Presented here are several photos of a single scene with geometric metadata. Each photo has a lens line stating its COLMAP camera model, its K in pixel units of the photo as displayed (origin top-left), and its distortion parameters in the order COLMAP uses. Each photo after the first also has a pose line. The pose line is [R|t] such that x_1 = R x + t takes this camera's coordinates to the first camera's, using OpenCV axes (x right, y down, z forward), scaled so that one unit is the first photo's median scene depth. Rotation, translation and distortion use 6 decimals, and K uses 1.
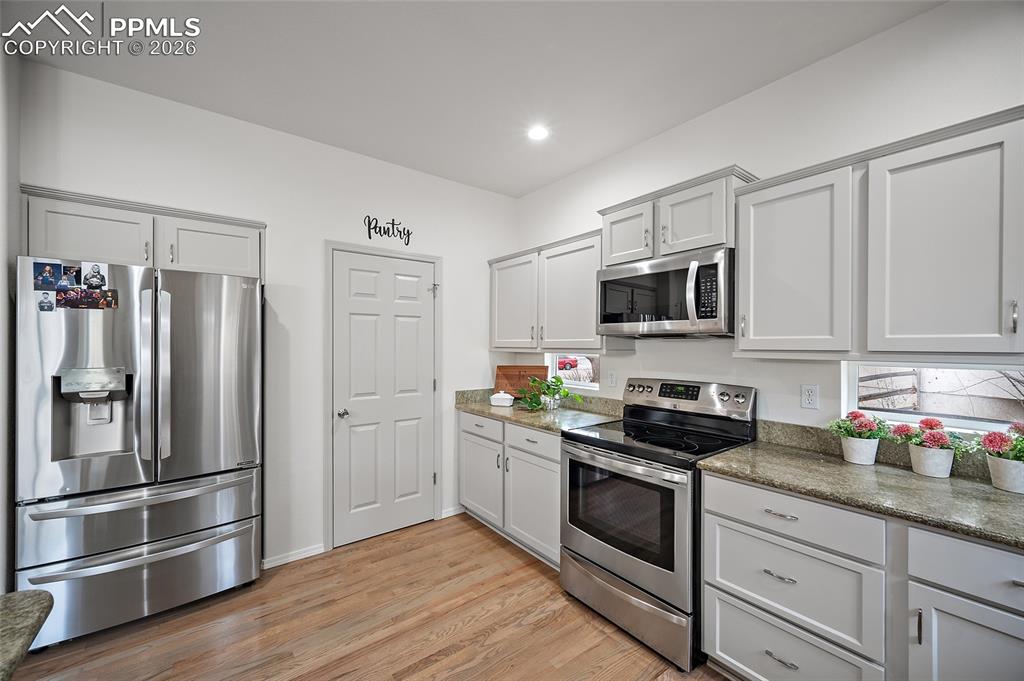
lens RADIAL K [[402.0, 0, 518.1], [0, 402.0, 345.5], [0, 0, 1]] dist [-0.000521, -0.000012]
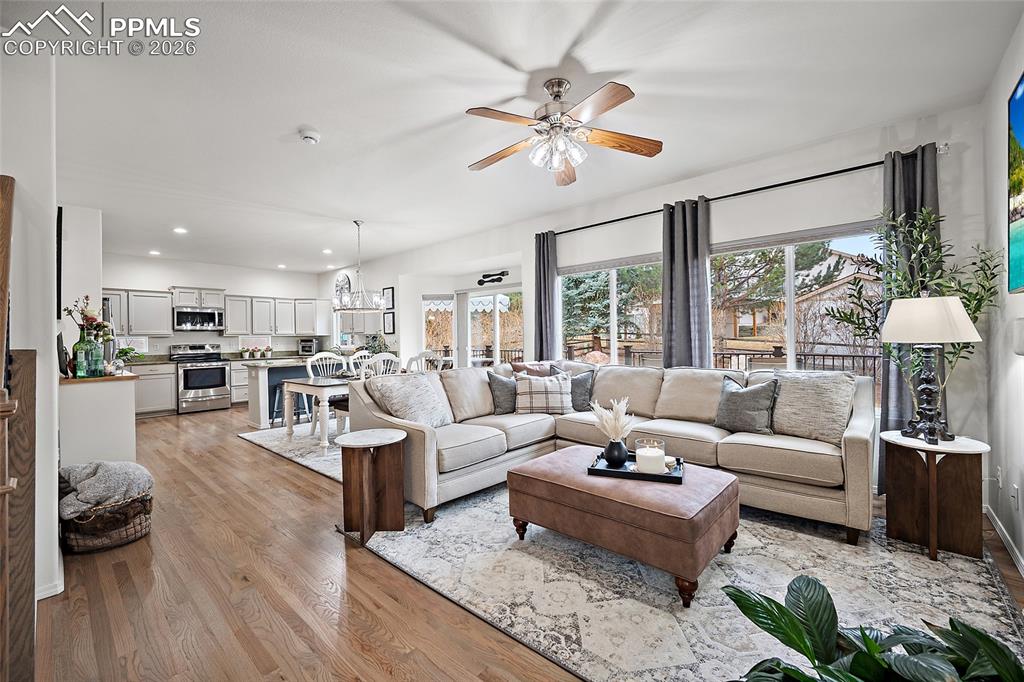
lens RADIAL K [[408.9, 0, 502.2], [0, 408.9, 338.9], [0, 0, 1]] dist [-0.023336, 0.001561]
pose [[-0.198734, -0.002398, 0.980051, -3.969386], [0.013943, 0.999889, 0.005273, 0.073993], [-0.979954, 0.014712, -0.198678, -0.923584]]
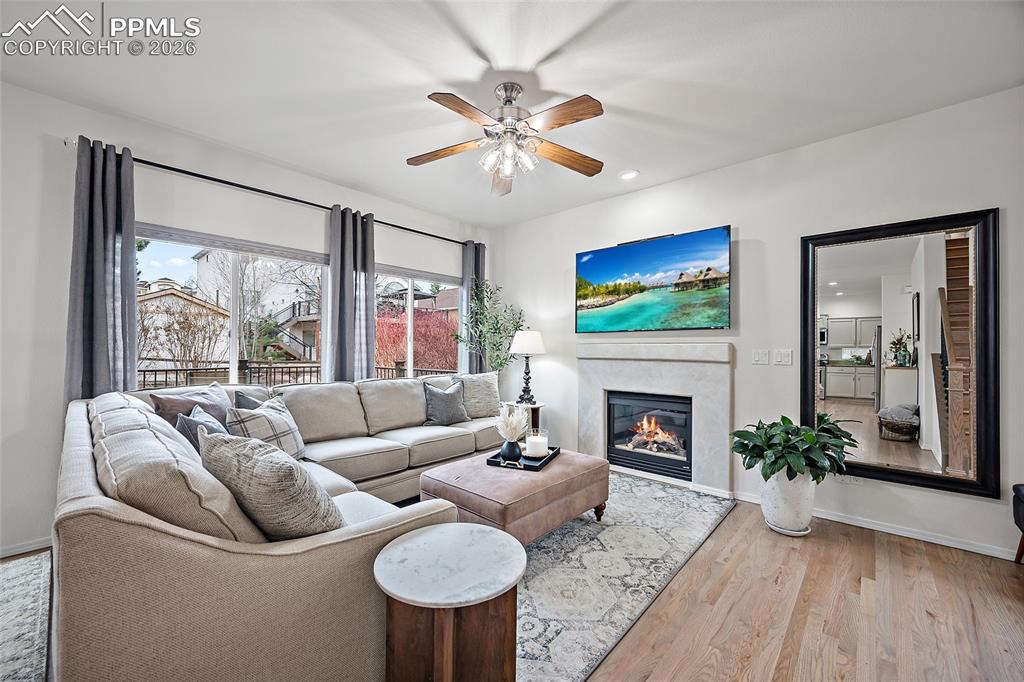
lens RADIAL K [[402.0, 0, 513.5], [0, 402.0, 348.7], [0, 0, 1]] dist [-0.000521, -0.000012]
pose [[-0.980960, -0.009124, -0.193998, -2.563432], [-0.008621, 0.999957, -0.003440, 0.085274], [0.194021, -0.001702, -0.980996, -0.156205]]
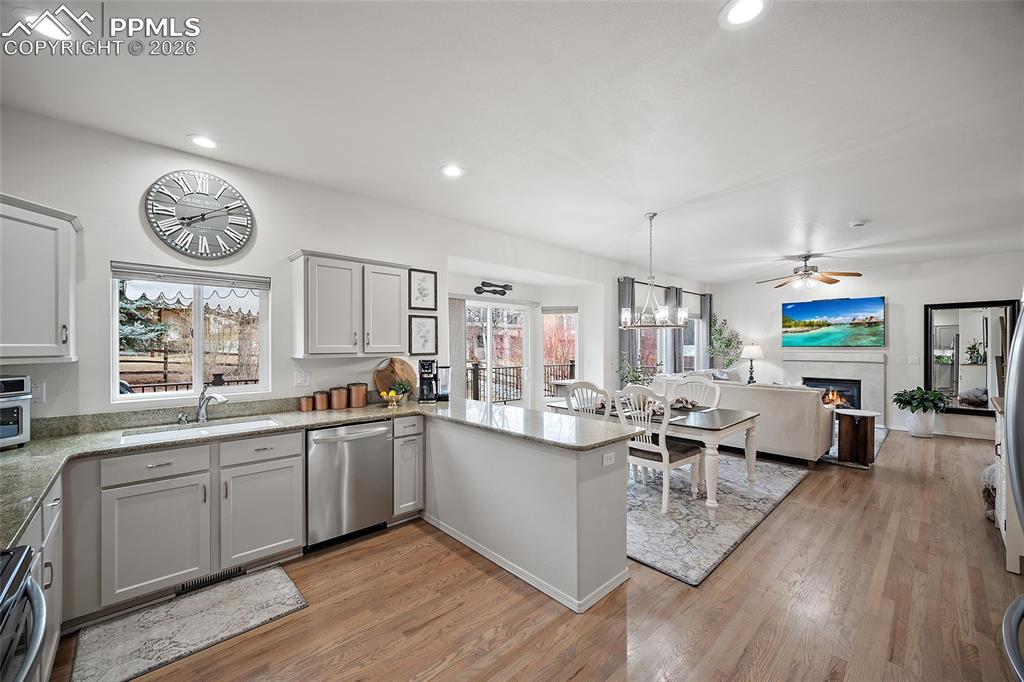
lens RADIAL K [[402.0, 0, 513.0], [0, 402.0, 348.7], [0, 0, 1]] dist [-0.000521, -0.000012]
pose [[-0.994058, -0.000077, -0.108851, -0.185535], [-0.000723, 0.999982, 0.005889, -0.013605], [0.108849, 0.005933, -0.994041, 1.488070]]
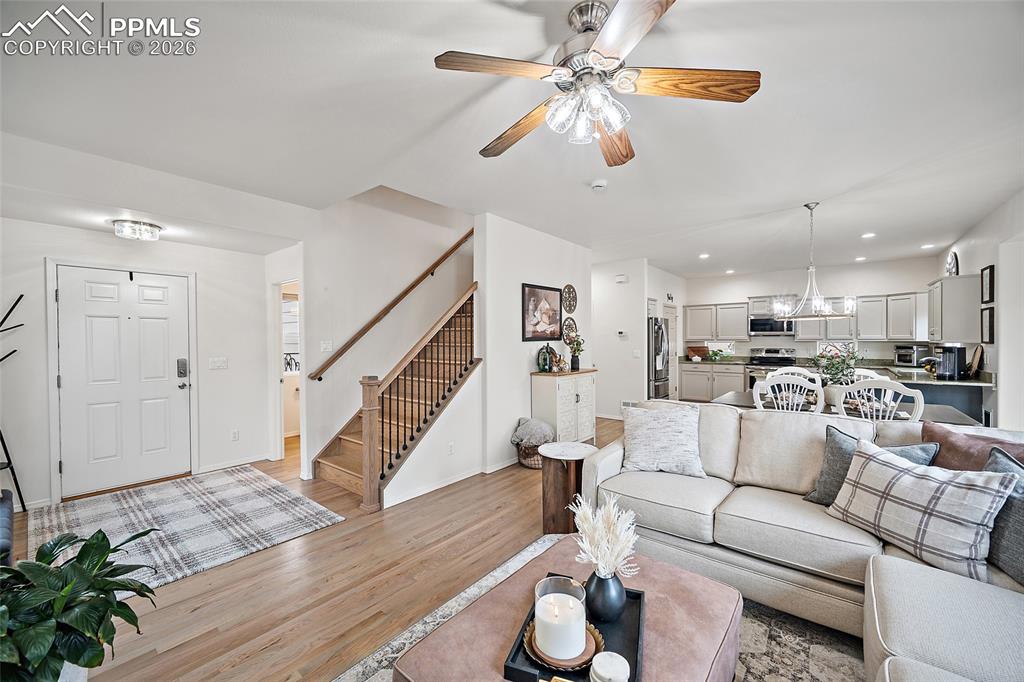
lens RADIAL K [[402.0, 0, 531.0], [0, 402.0, 342.4], [0, 0, 1]] dist [-0.000521, -0.000012]
pose [[0.959972, -0.009046, 0.279949, -3.136159], [0.006547, 0.999930, 0.009858, -0.014756], [-0.280019, -0.007630, 0.959964, -2.135660]]
